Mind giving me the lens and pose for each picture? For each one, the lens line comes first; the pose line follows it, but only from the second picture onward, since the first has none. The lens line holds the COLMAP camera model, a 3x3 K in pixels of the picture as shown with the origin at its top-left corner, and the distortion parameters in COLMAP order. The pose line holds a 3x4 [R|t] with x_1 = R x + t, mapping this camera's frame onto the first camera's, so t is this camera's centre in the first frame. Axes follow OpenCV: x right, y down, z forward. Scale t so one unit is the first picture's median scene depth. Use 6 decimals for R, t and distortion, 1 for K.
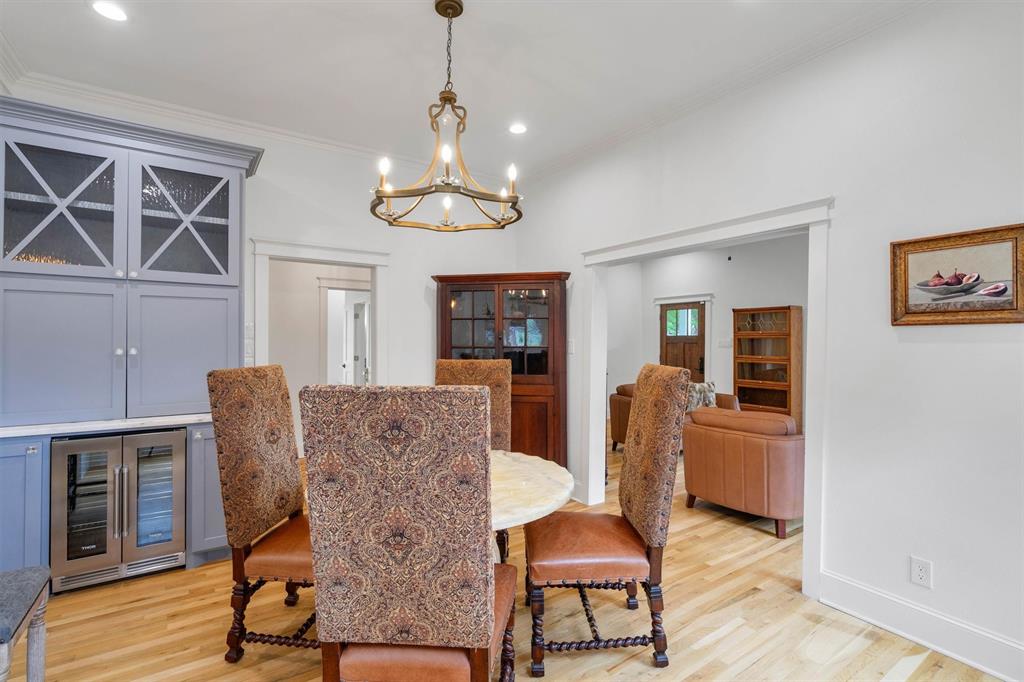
lens RADIAL K [[468.5, 0, 518.2], [0, 468.5, 340.3], [0, 0, 1]] dist [-0.004969, 0.001136]
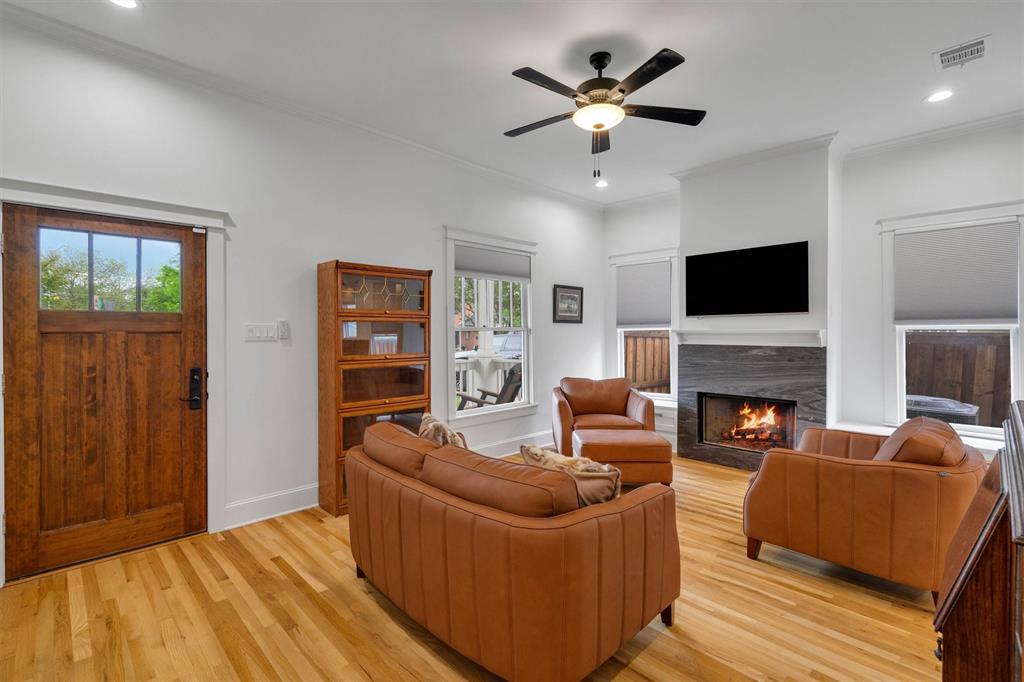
lens RADIAL K [[468.5, 0, 507.6], [0, 468.5, 337.6], [0, 0, 1]] dist [-0.004969, 0.001136]
pose [[-0.172299, -0.015446, 0.984924, -0.128723], [-0.000221, 0.999878, 0.015642, 0.013327], [-0.985045, 0.002477, -0.172281, 2.269889]]
